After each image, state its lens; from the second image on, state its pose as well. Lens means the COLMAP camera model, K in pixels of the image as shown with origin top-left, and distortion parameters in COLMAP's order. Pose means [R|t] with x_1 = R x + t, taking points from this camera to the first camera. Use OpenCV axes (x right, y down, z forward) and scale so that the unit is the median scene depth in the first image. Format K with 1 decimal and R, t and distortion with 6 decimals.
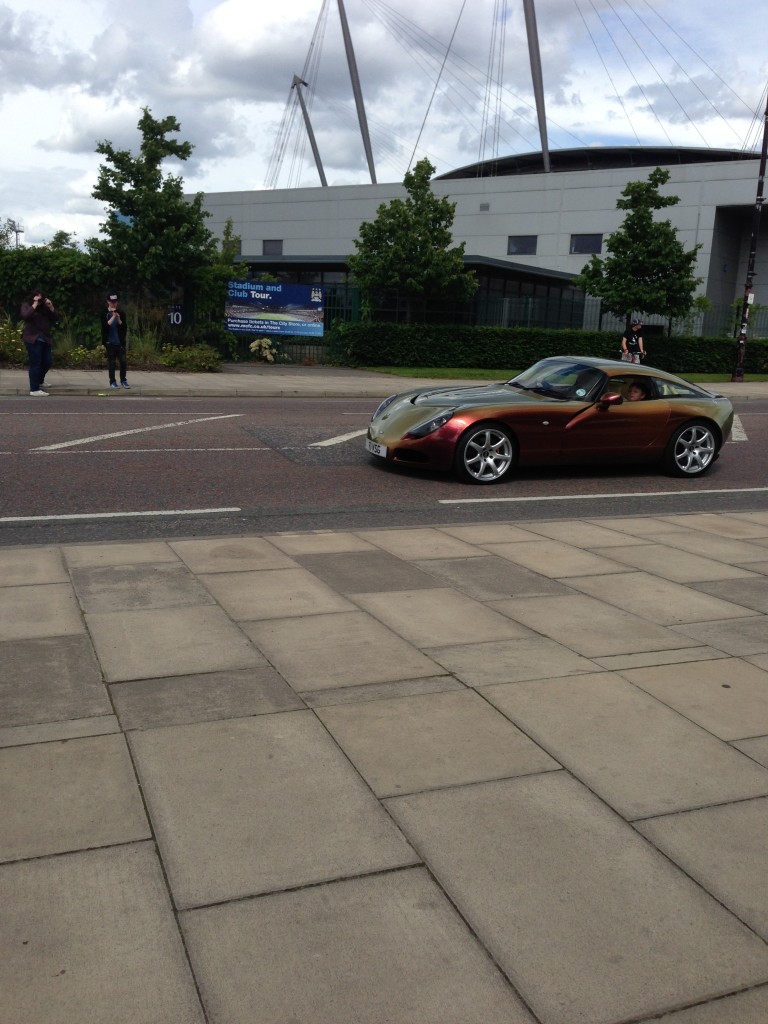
lens RADIAL K [[841.7, 0, 415.8], [0, 841.7, 528.9], [0, 0, 1]] dist [0.011377, 0.014062]
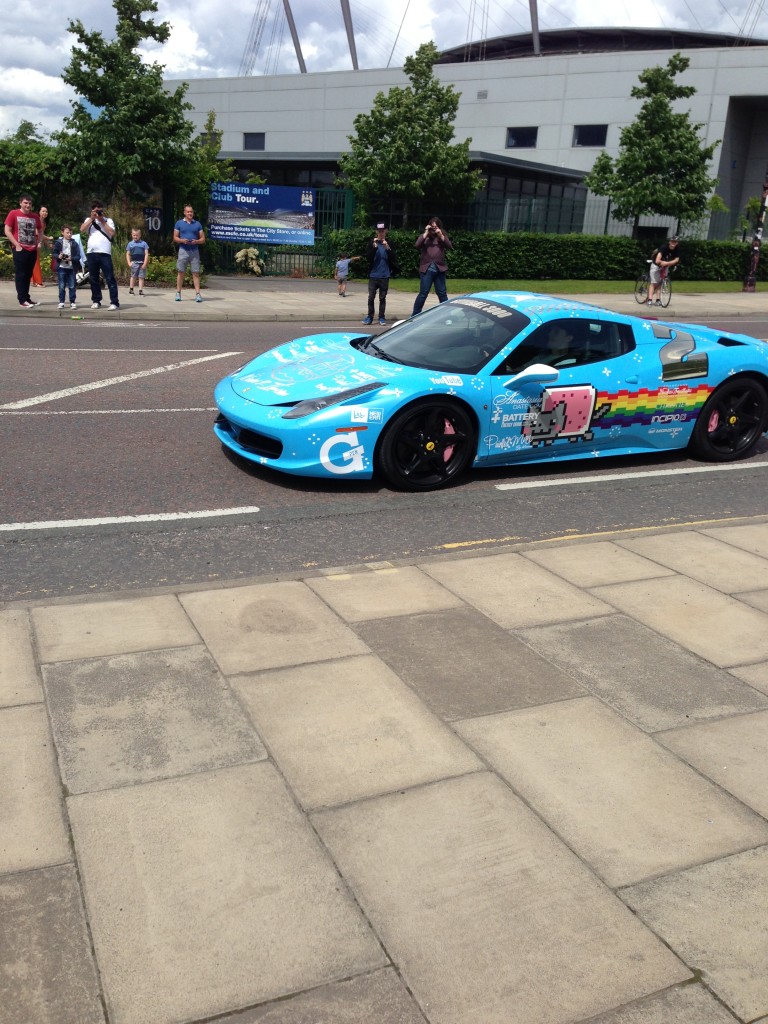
lens RADIAL K [[822.2, 0, 384.0], [0, 822.2, 512.0], [0, 0, 1]] dist [0.092652, -0.136627]
pose [[0.999957, 0.007319, -0.005616, -0.029042], [-0.006710, 0.994790, 0.101720, -0.034125], [0.006331, -0.101678, 0.994797, 0.075885]]
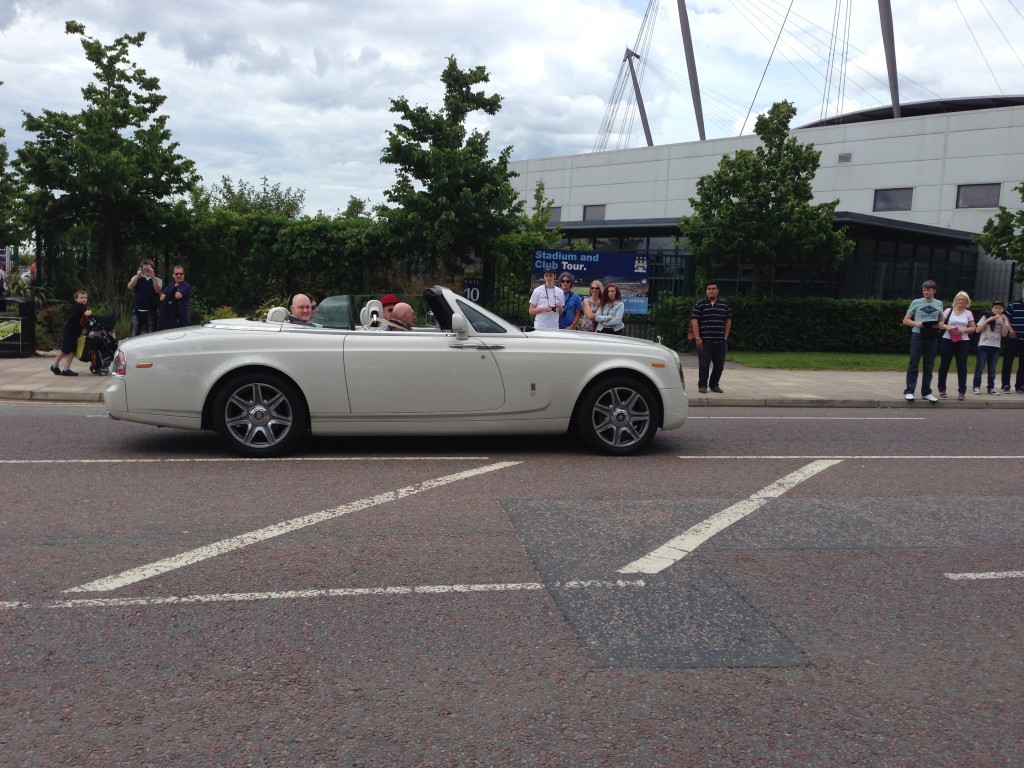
lens RADIAL K [[885.3, 0, 512.0], [0, 885.3, 384.0], [0, 0, 1]] dist [0.093461, -0.189022]
pose [[0.967680, 0.020575, -0.251342, -0.020729], [-0.053614, 0.990667, -0.125318, -0.050234], [0.246418, 0.134743, 0.959751, 0.164003]]
